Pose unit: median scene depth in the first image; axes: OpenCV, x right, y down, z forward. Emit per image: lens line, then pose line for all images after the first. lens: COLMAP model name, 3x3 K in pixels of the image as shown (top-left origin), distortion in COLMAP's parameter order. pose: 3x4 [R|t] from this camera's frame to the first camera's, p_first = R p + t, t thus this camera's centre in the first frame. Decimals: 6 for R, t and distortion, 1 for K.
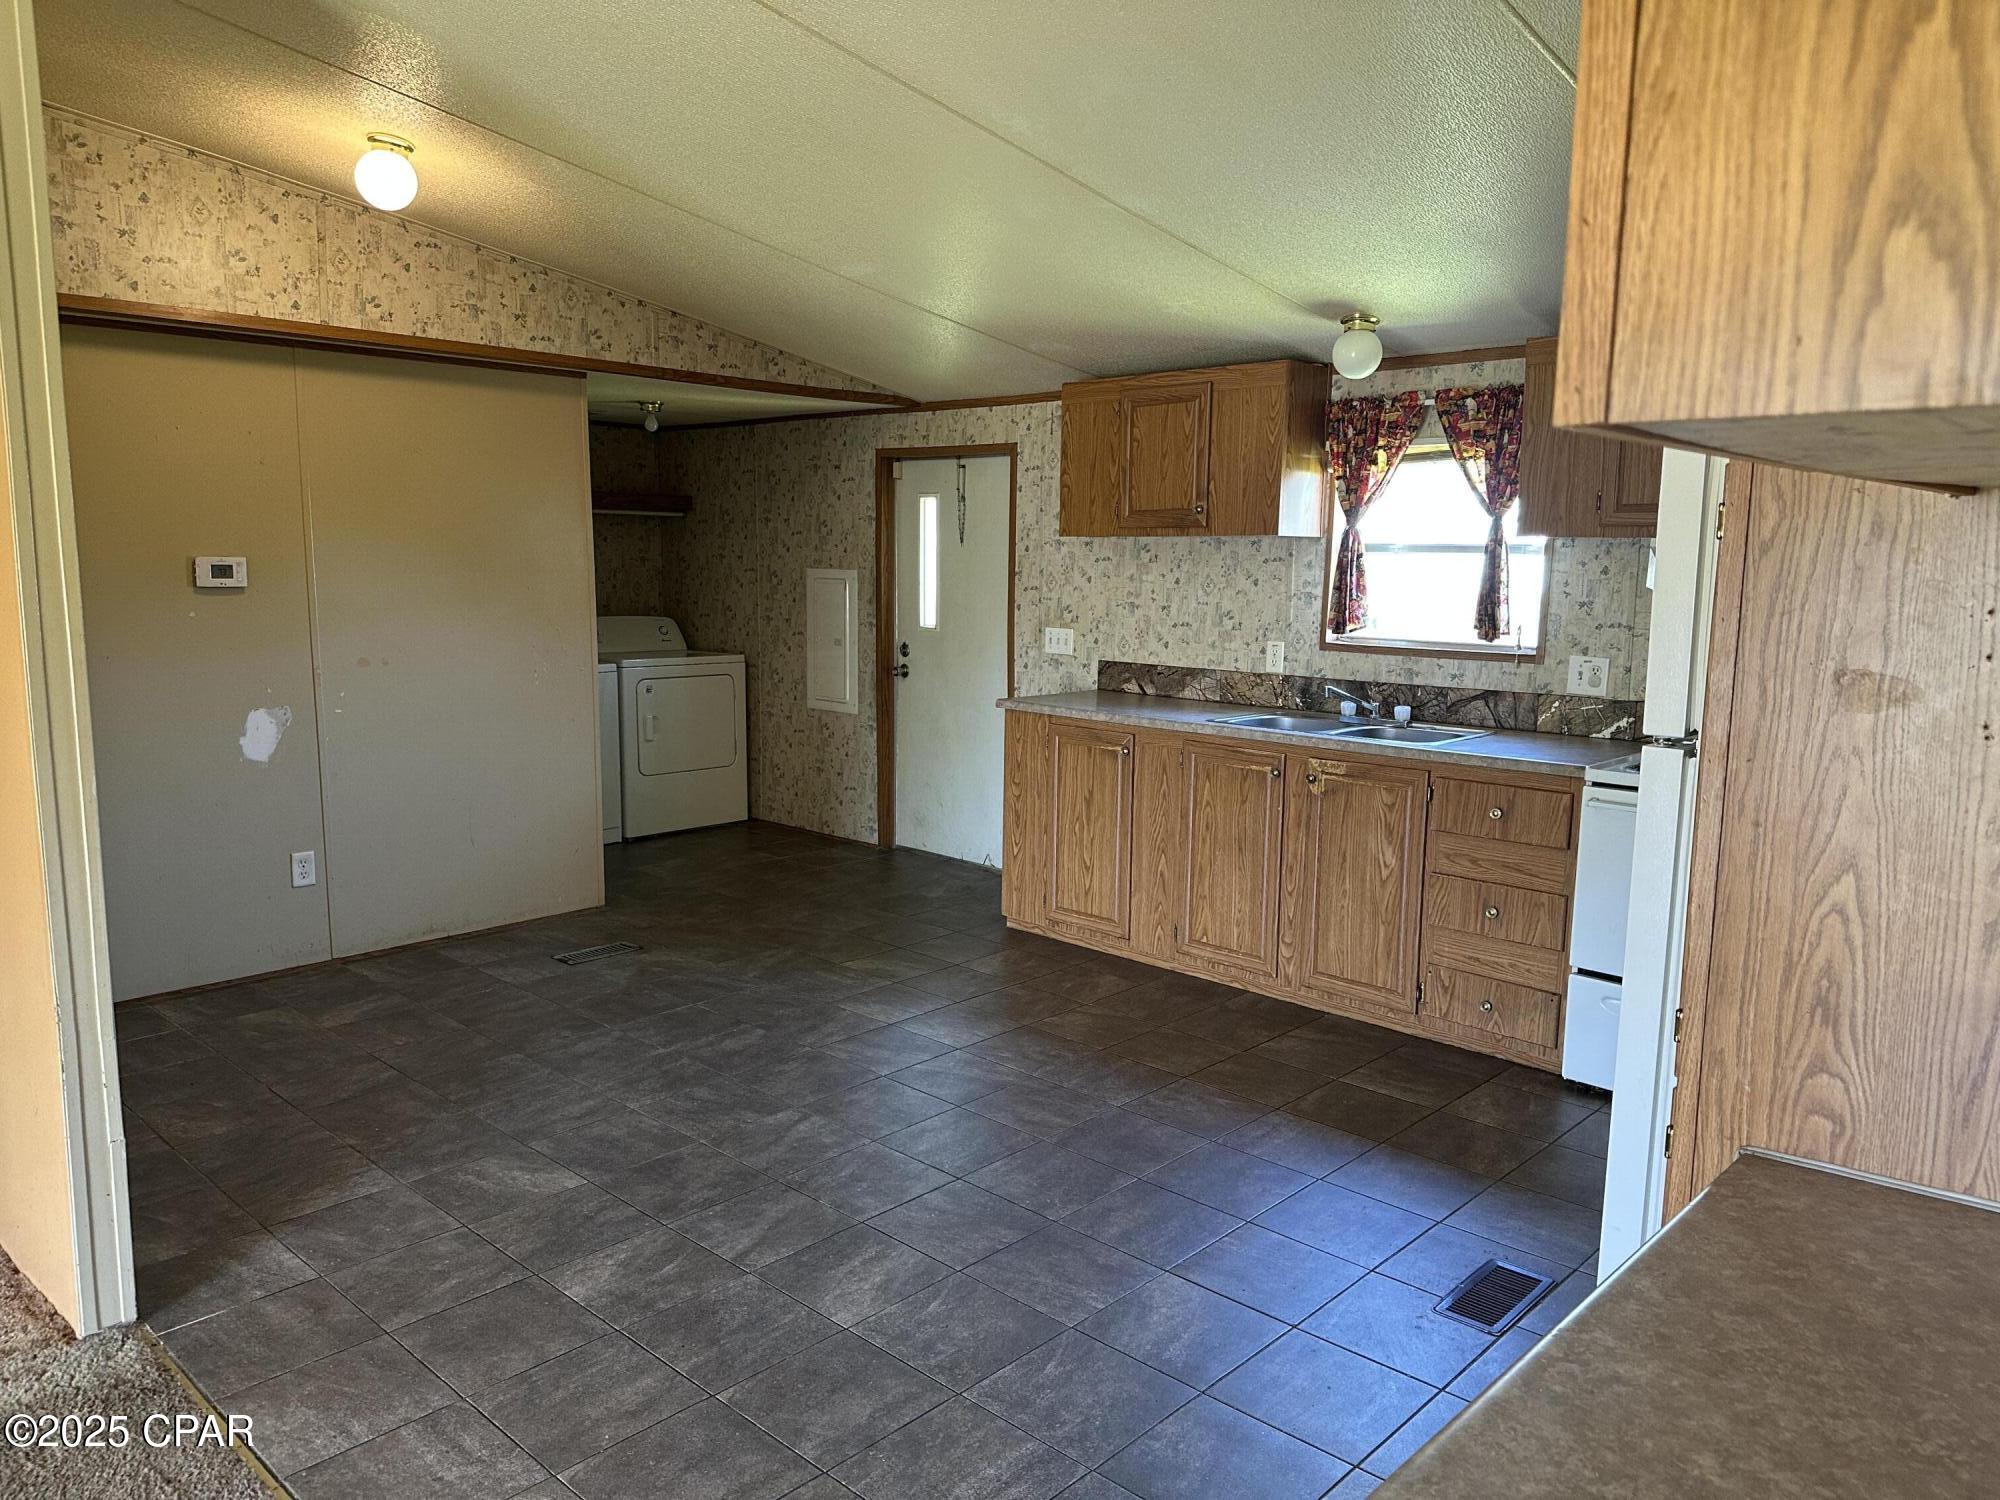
lens RADIAL K [[1409.7, 0, 1008.4], [0, 1409.7, 758.3], [0, 0, 1]] dist [0.053404, -0.058542]
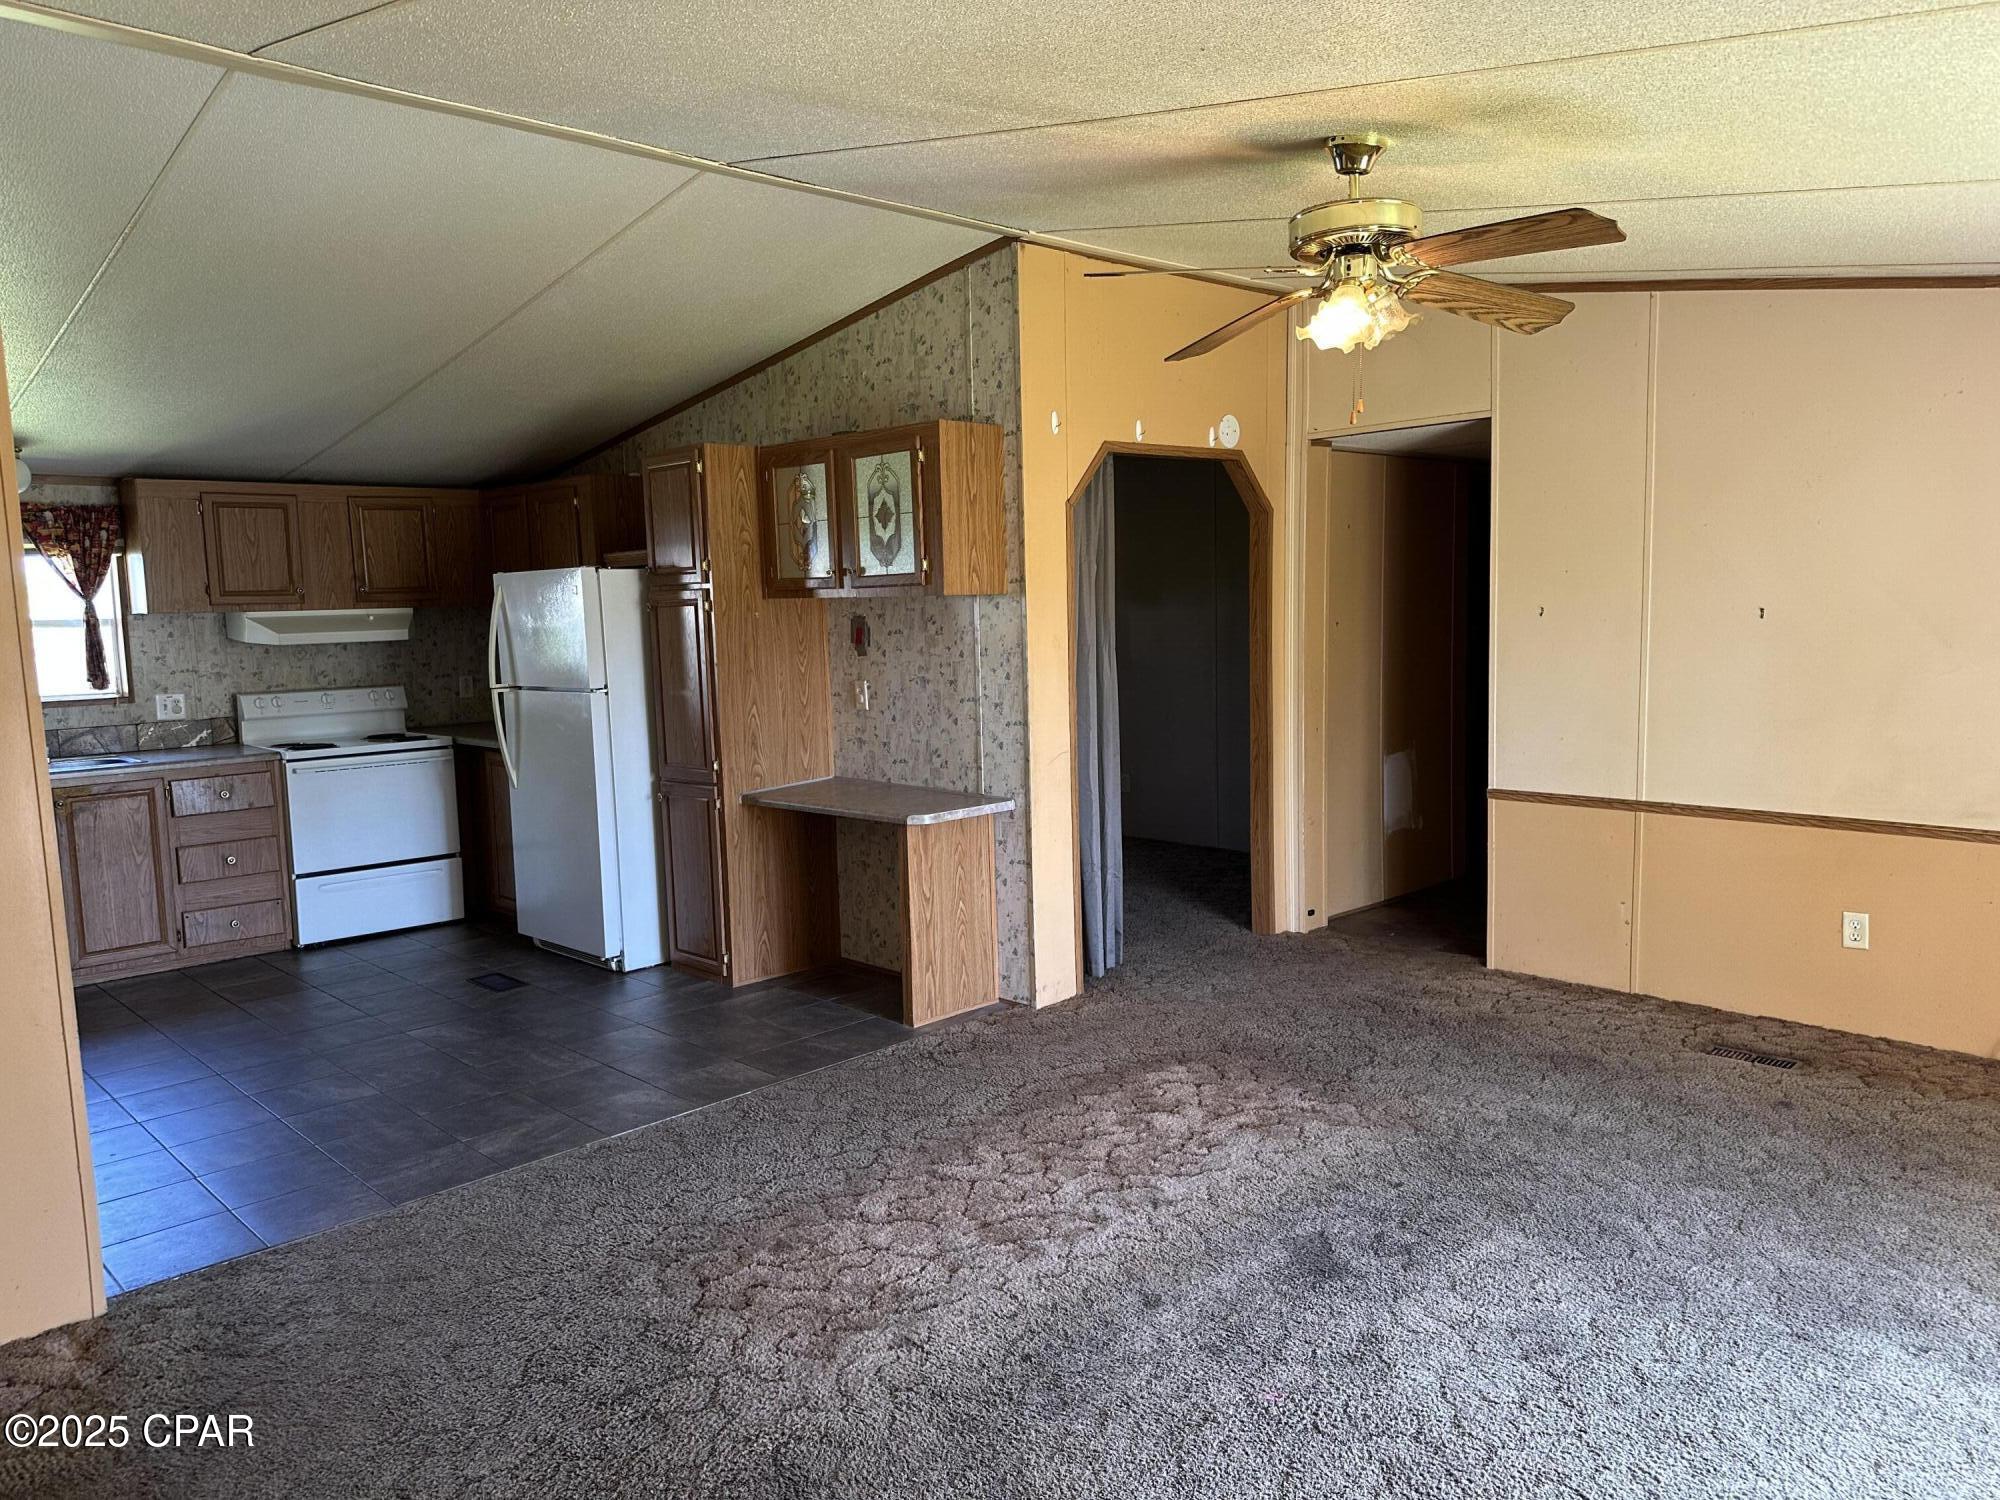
lens RADIAL K [[1409.7, 0, 984.2], [0, 1409.7, 747.4], [0, 0, 1]] dist [0.053404, -0.058542]
pose [[0.066482, -0.117059, 0.990897, -0.917177], [0.167345, 0.980336, 0.104584, -0.027914], [-0.983654, 0.158869, 0.084764, 0.055878]]
